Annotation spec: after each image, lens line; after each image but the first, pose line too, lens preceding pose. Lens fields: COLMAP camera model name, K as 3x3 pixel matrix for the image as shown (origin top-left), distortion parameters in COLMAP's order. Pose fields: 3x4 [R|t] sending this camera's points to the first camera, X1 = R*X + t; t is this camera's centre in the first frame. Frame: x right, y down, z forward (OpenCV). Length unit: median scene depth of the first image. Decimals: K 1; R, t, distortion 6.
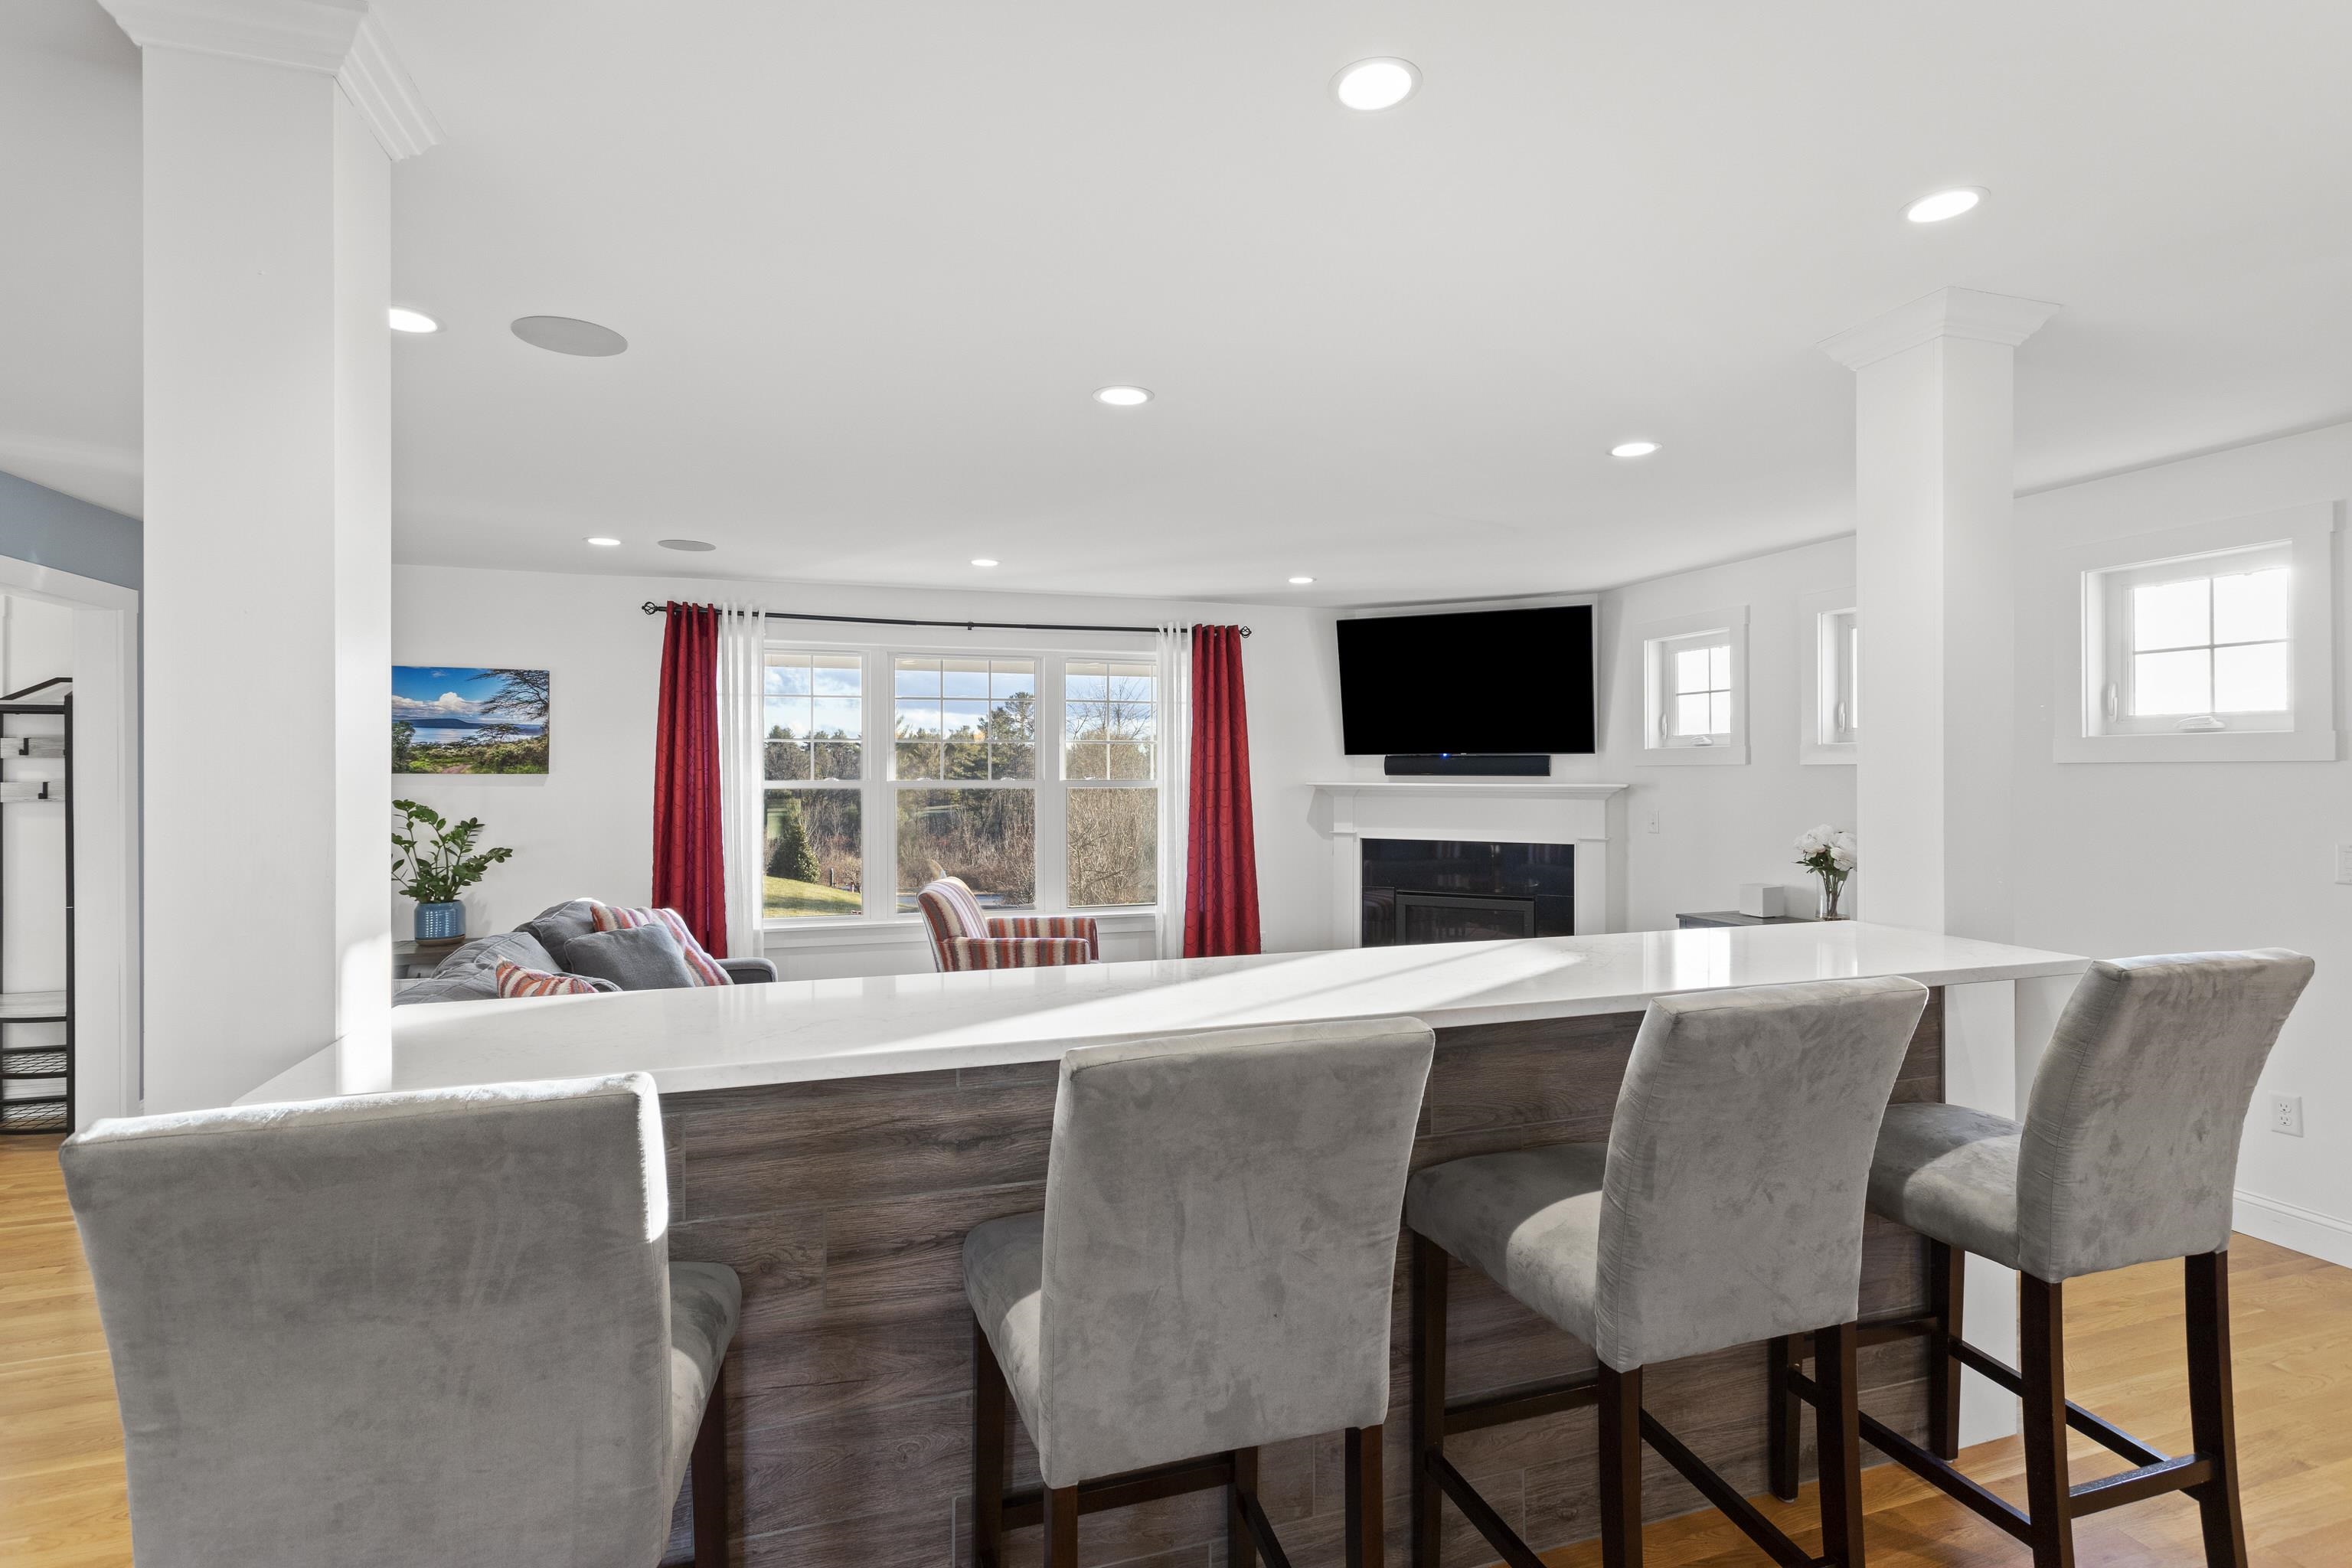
lens RADIAL K [[1115.7, 0, 1182.1], [0, 1115.7, 775.4], [0, 0, 1]] dist [0.001152, 0.001364]
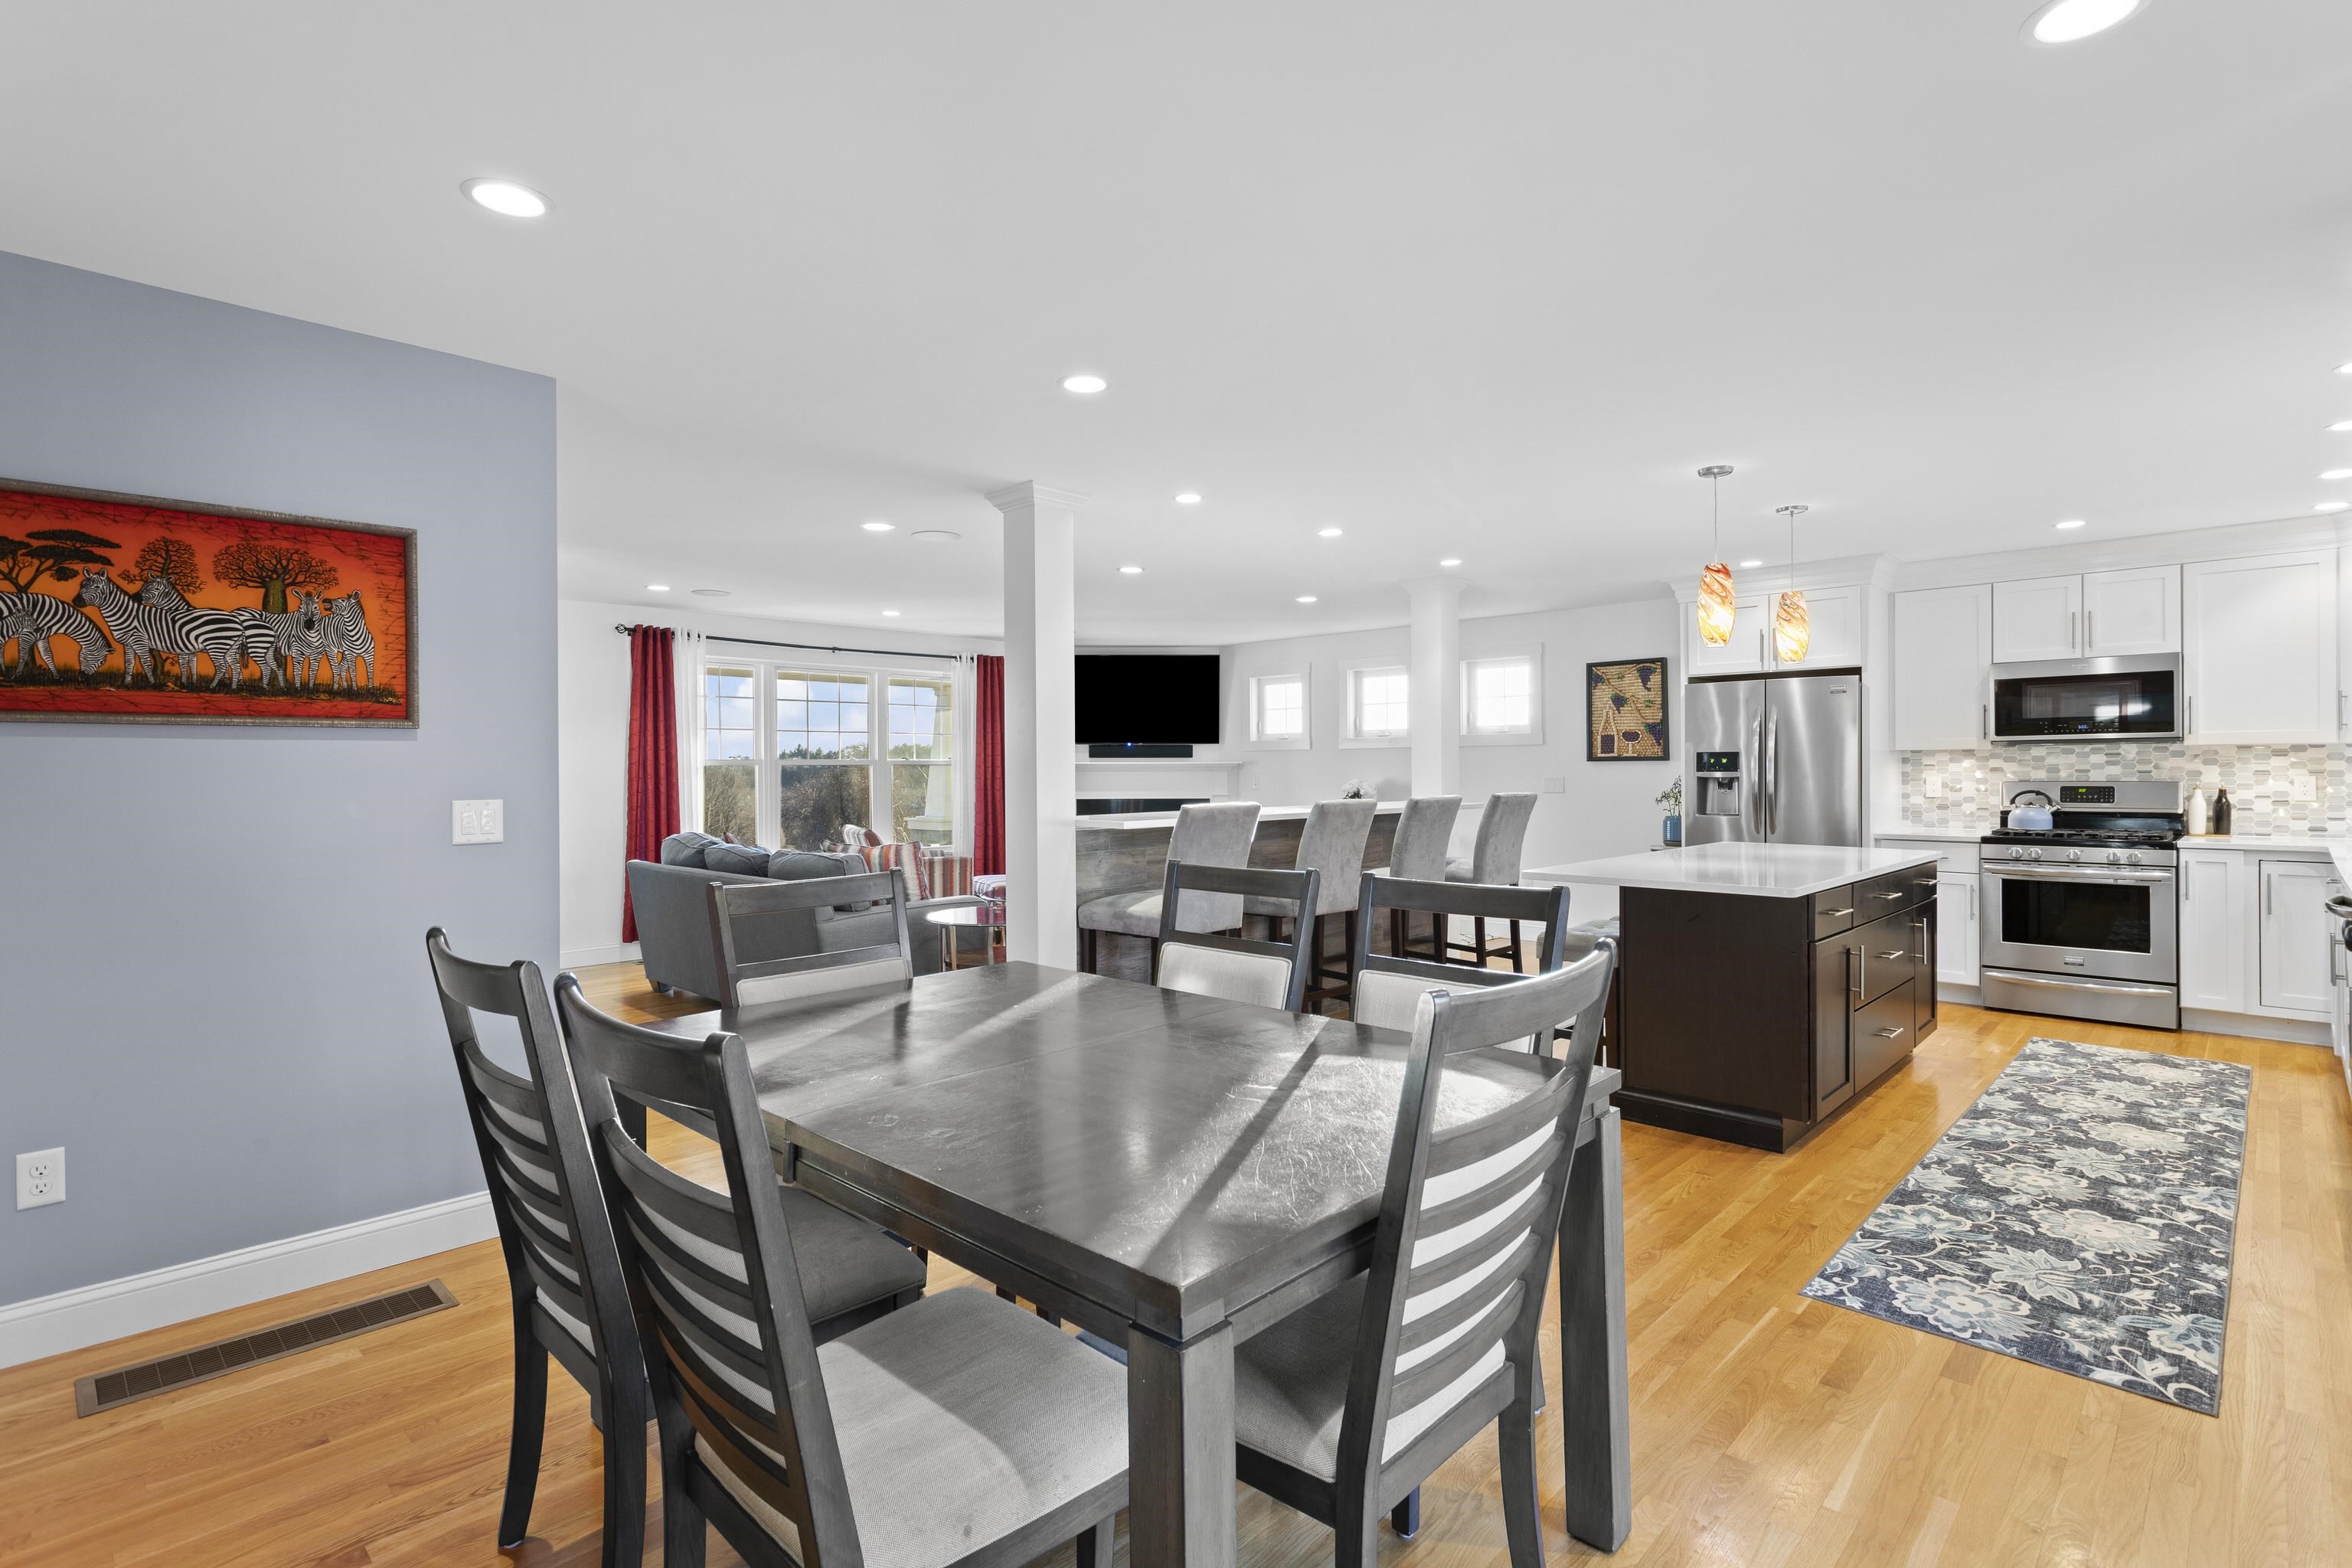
lens RADIAL K [[1115.7, 0, 1171.7], [0, 1115.7, 776.1], [0, 0, 1]] dist [0.001152, 0.001364]
pose [[0.890604, -0.003632, 0.454765, -1.657897], [0.004294, 0.999991, -0.000424, 0.105155], [-0.454759, 0.002330, 0.890611, -1.648160]]
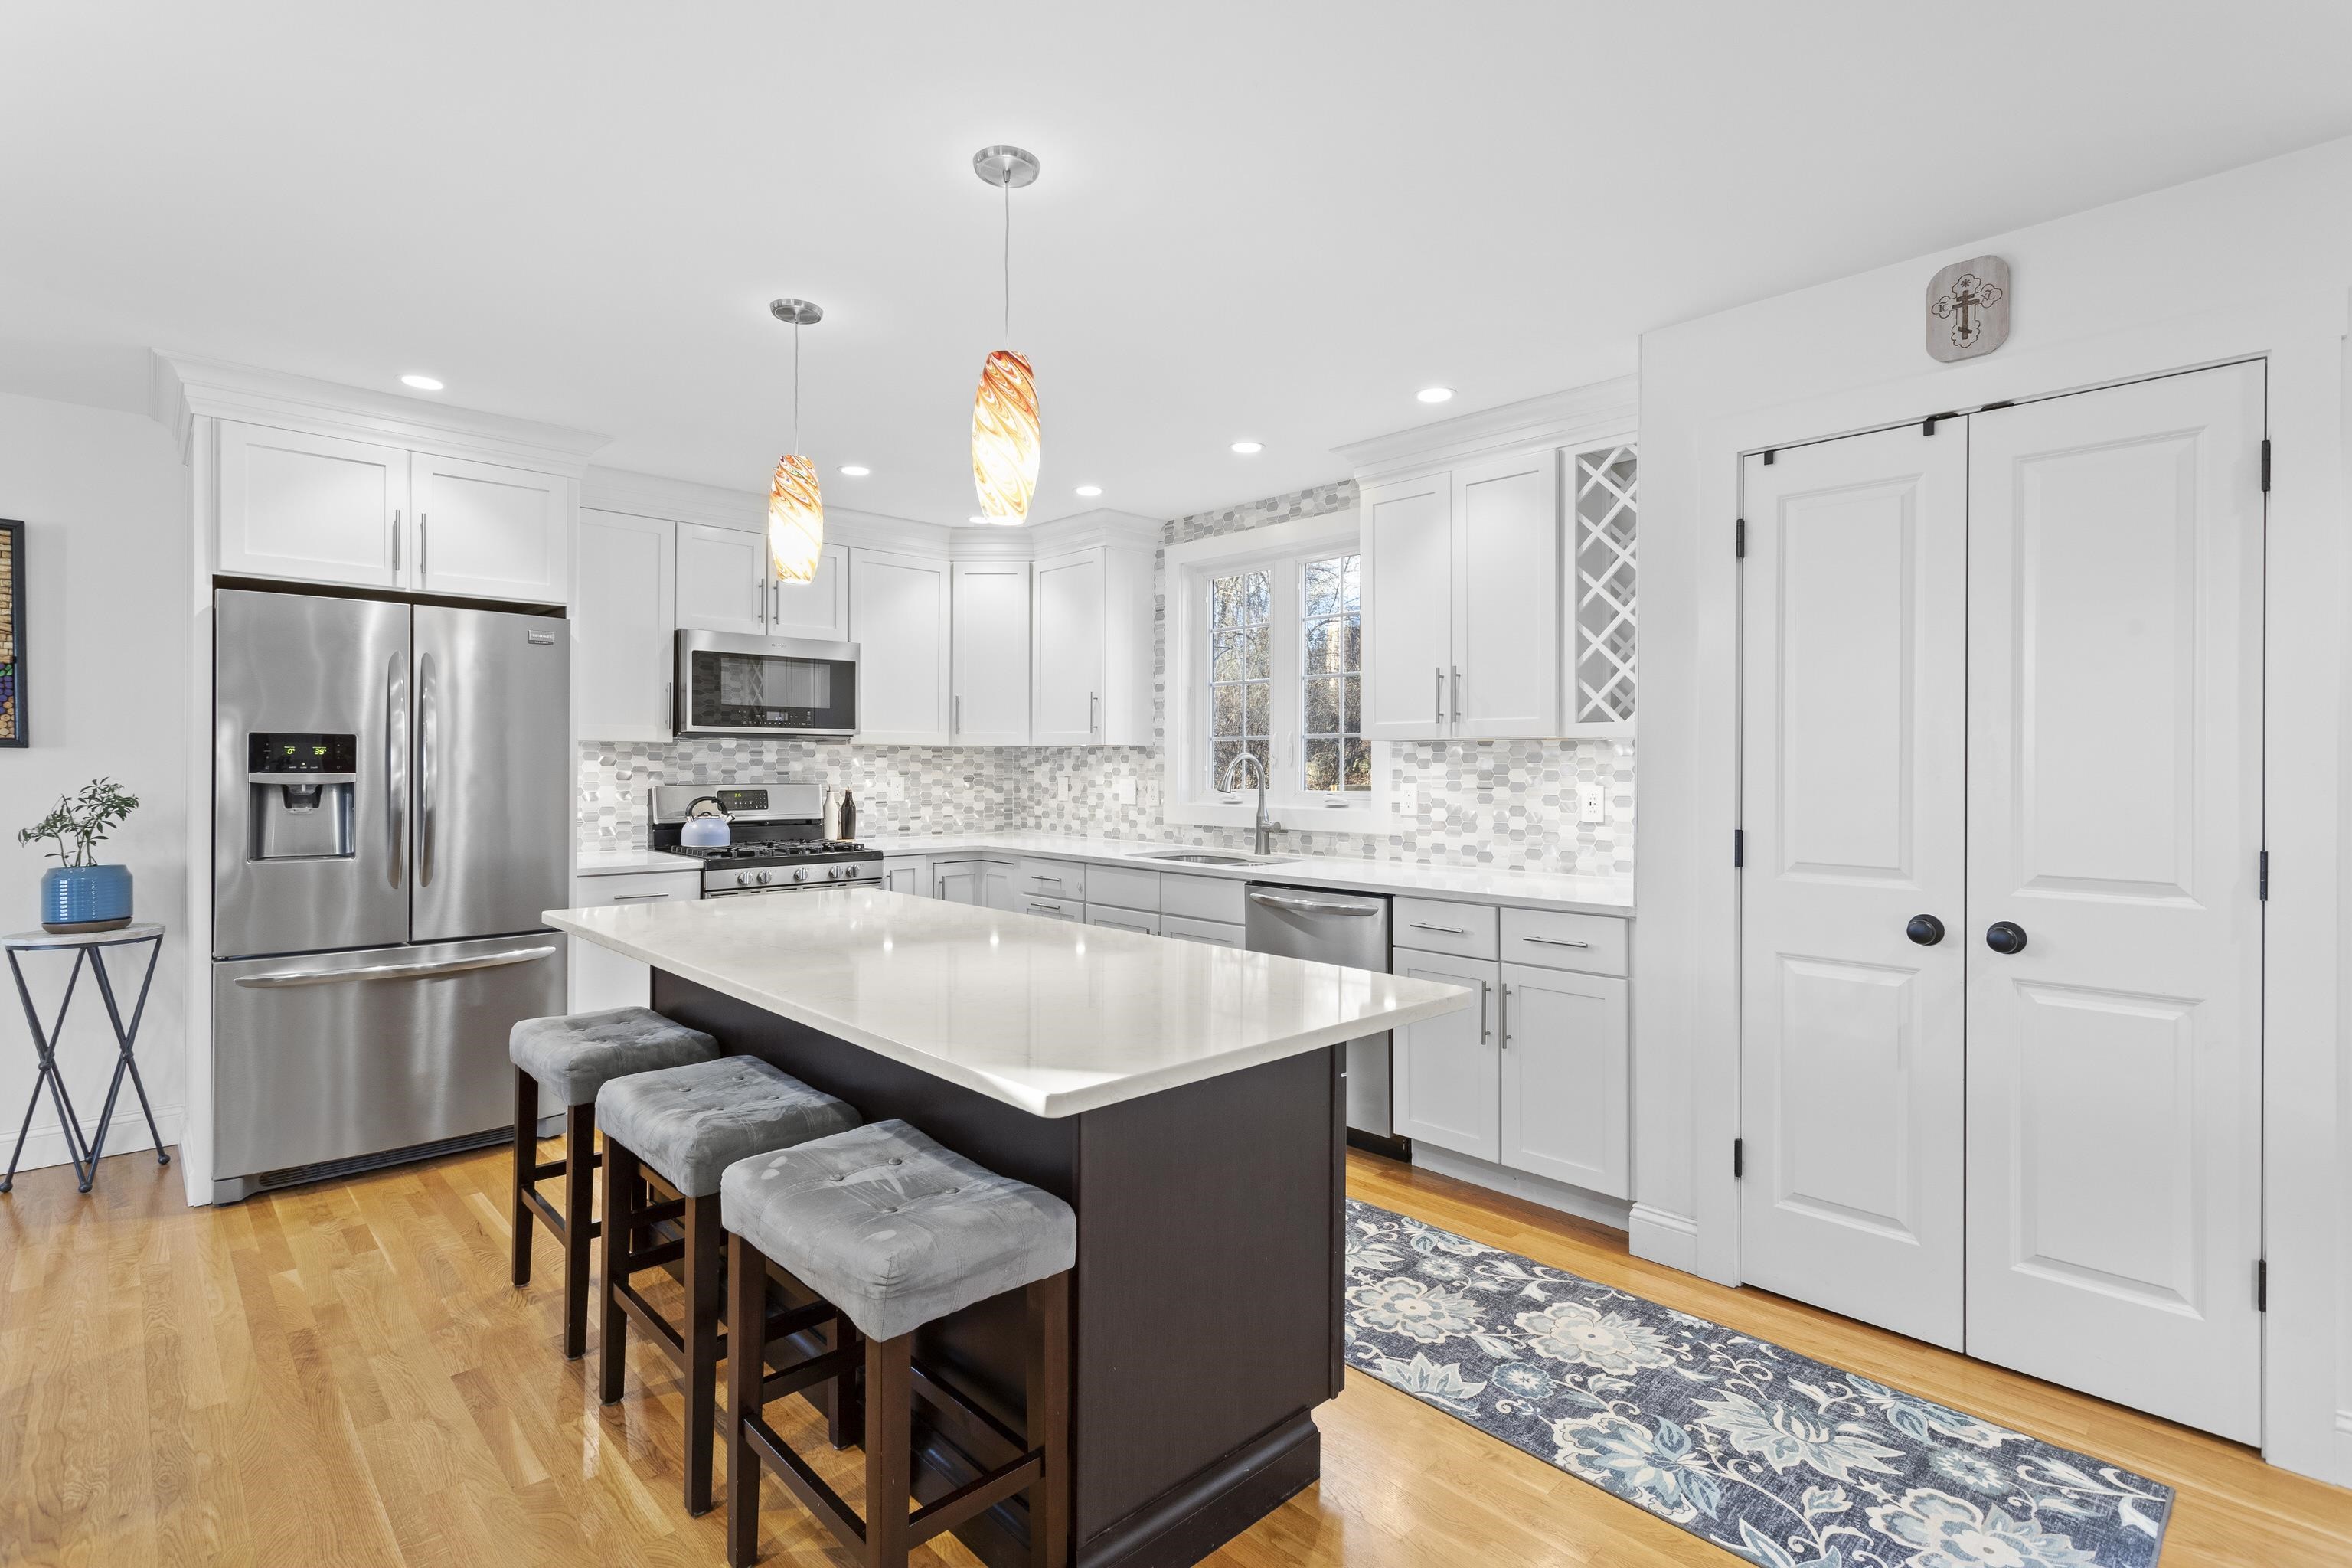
lens RADIAL K [[1115.7, 0, 1174.6], [0, 1115.7, 768.4], [0, 0, 1]] dist [0.001152, 0.001364]
pose [[-0.426590, -0.000670, 0.904445, -0.633210], [0.001788, 0.999997, 0.001584, 0.088594], [-0.904443, 0.002293, -0.426587, 0.366041]]
